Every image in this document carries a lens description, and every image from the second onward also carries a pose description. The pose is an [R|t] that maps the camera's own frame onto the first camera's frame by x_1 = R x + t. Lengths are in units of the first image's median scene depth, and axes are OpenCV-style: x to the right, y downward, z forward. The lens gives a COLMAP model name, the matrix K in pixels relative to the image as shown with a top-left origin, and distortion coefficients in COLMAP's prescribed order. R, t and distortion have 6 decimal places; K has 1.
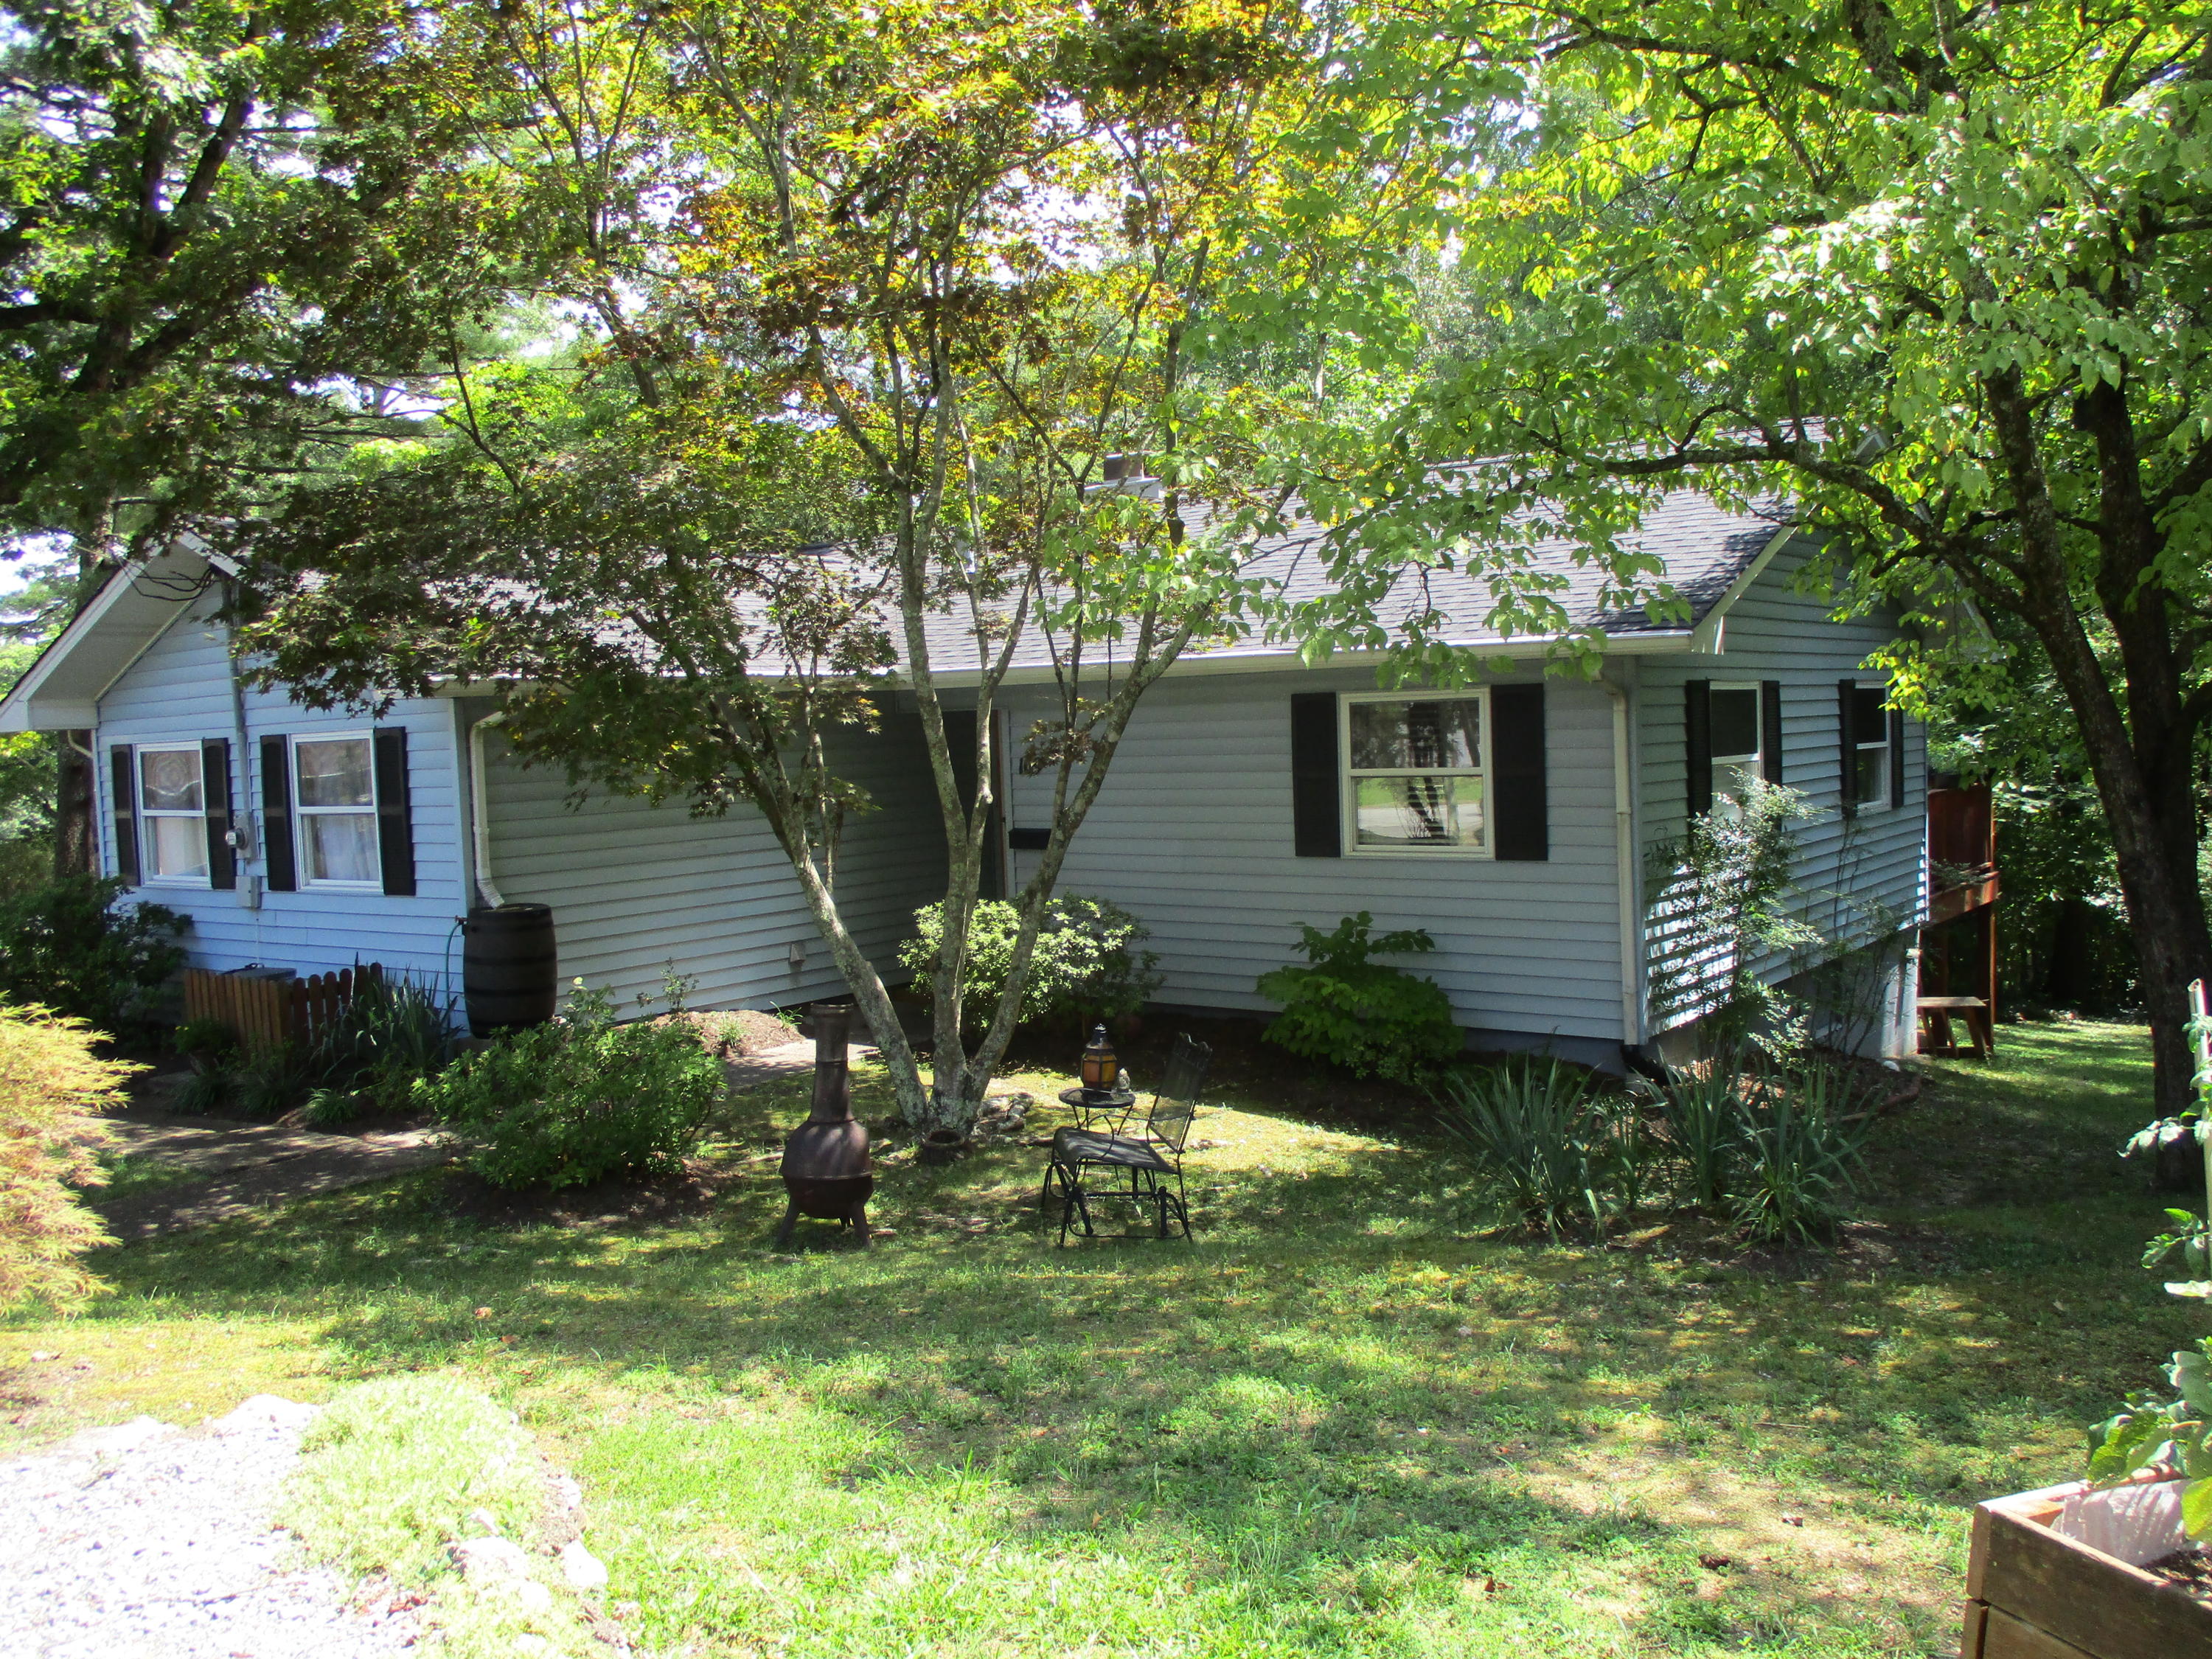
lens RADIAL K [[1822.3, 0, 1106.0], [0, 1822.3, 829.5], [0, 0, 1]] dist [-0.083842, 0.002336]
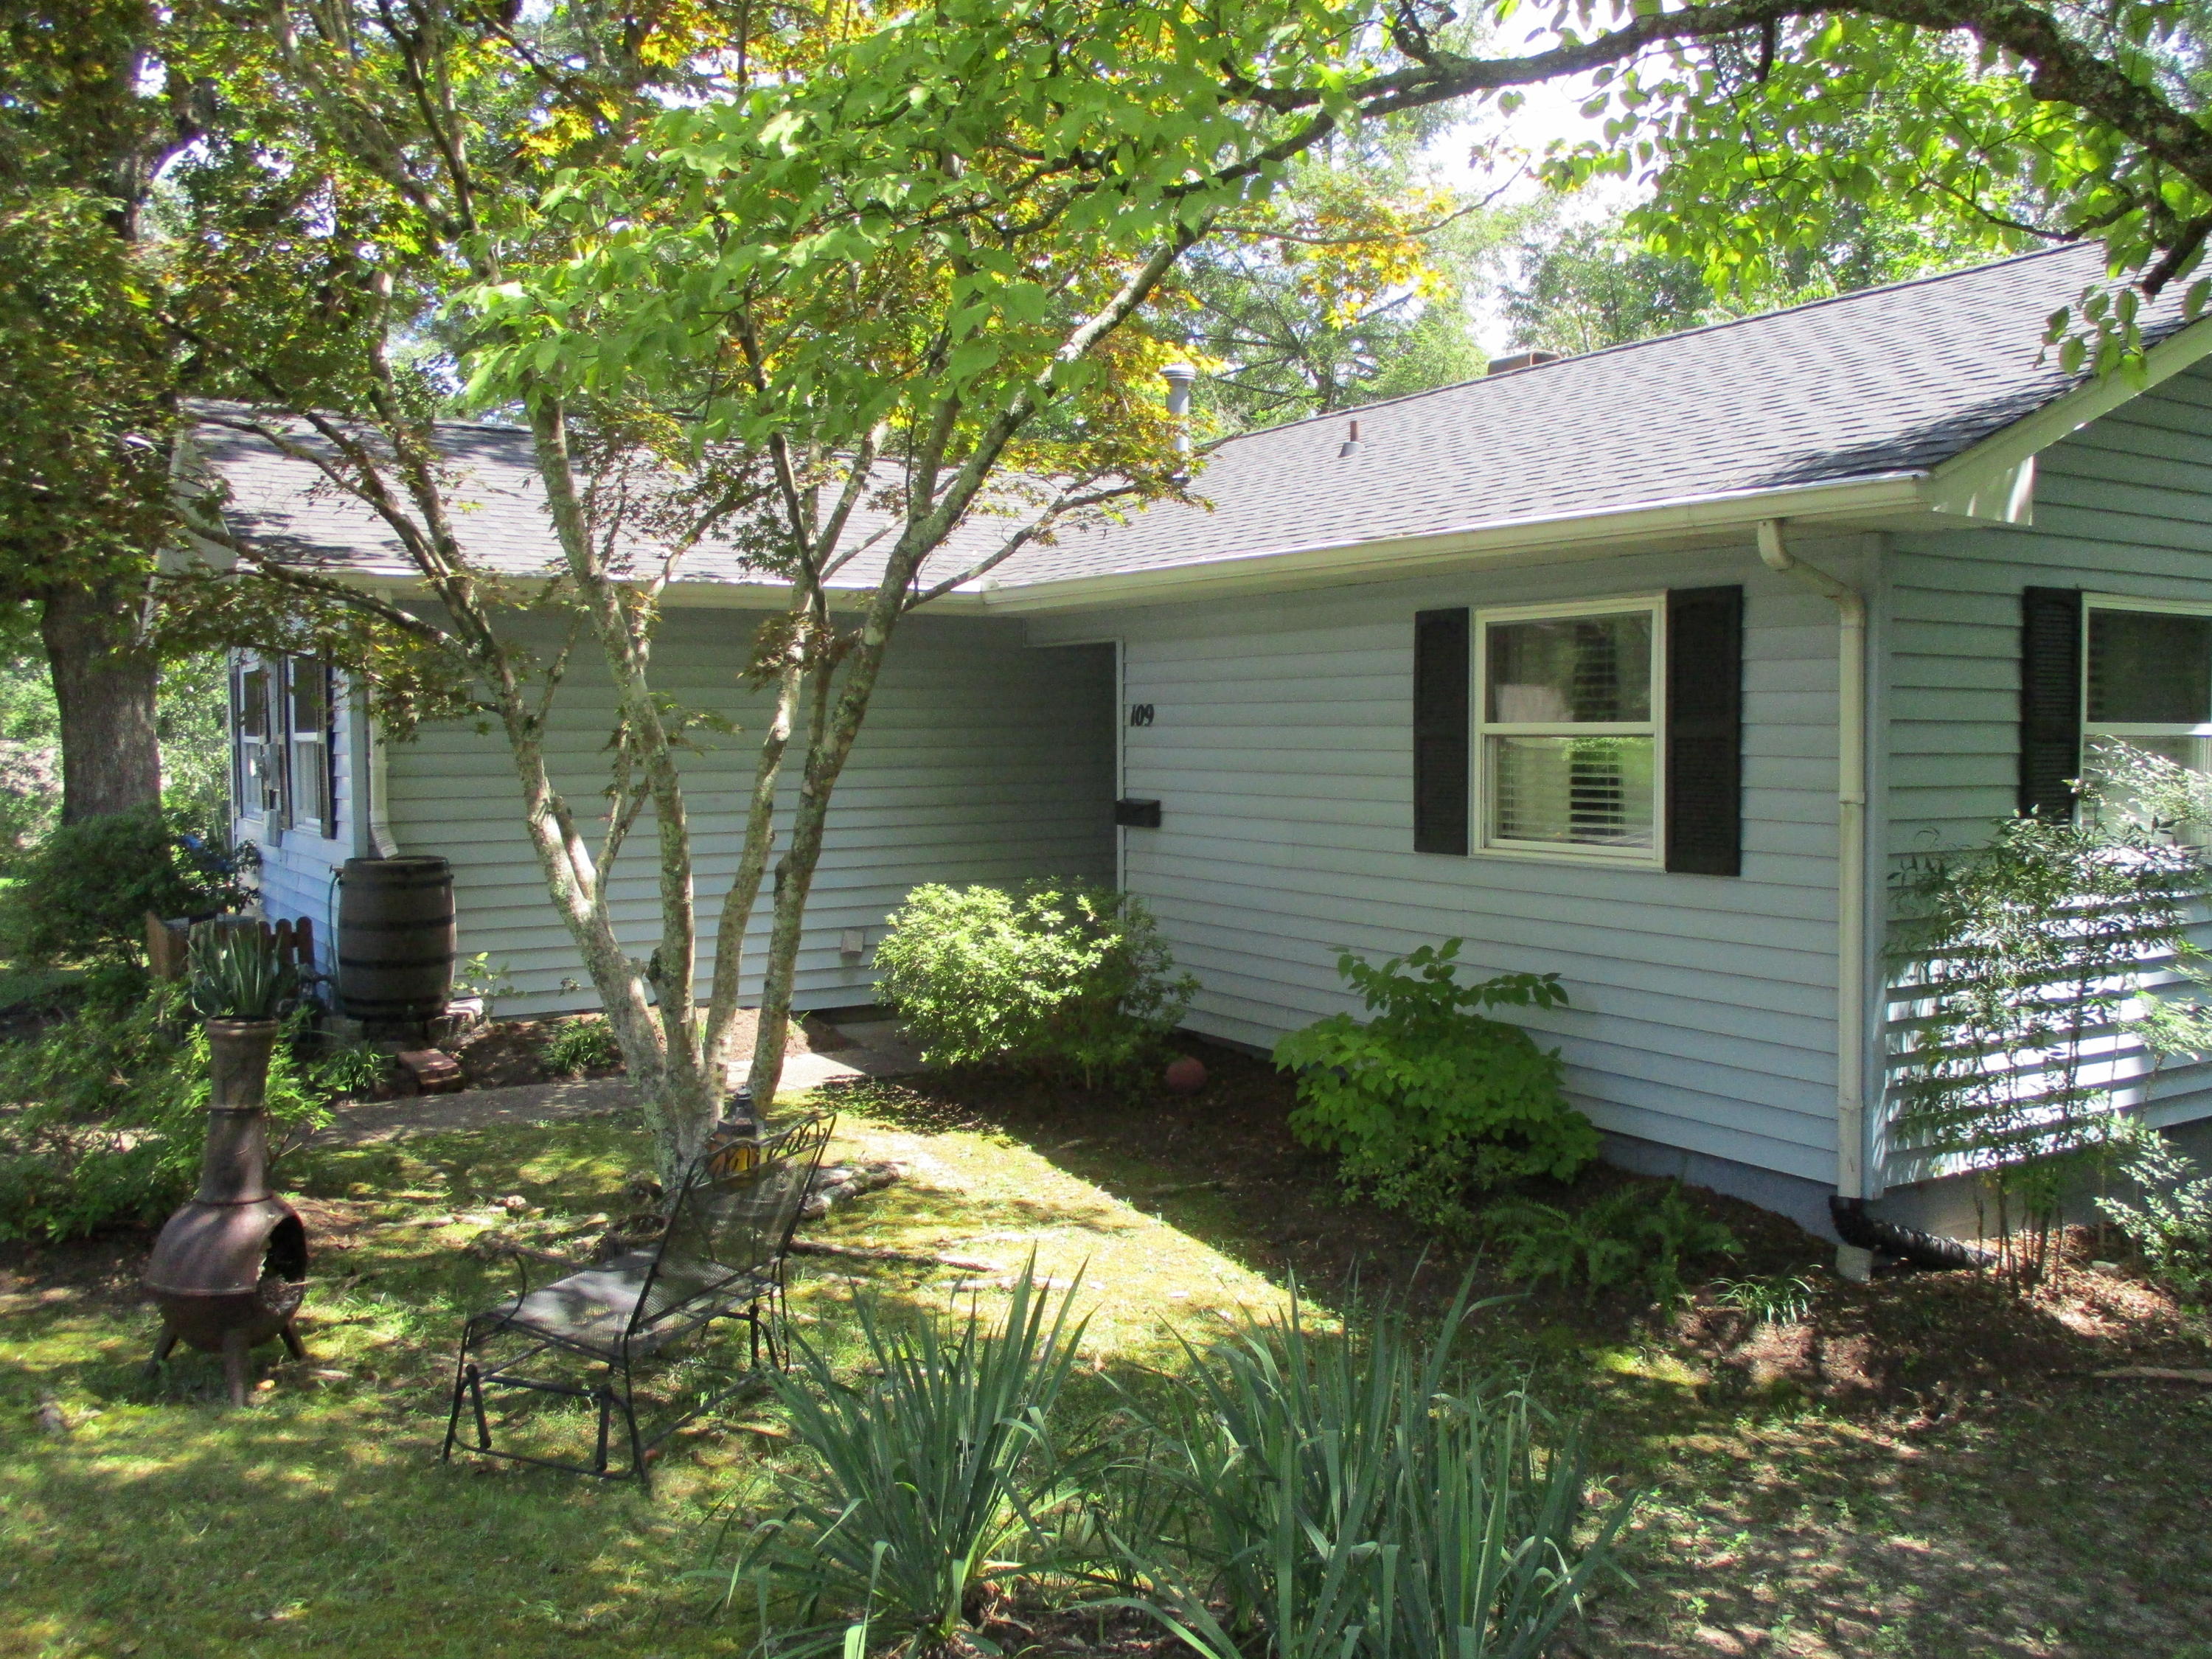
lens RADIAL K [[1818.8, 0, 1119.0], [0, 1818.8, 829.2], [0, 0, 1]] dist [-0.038565, 0.015819]
pose [[0.938829, 0.050004, -0.340734, 0.251923], [-0.048804, 0.998735, 0.012099, 0.003920], [0.340908, 0.005271, 0.940082, 0.351762]]
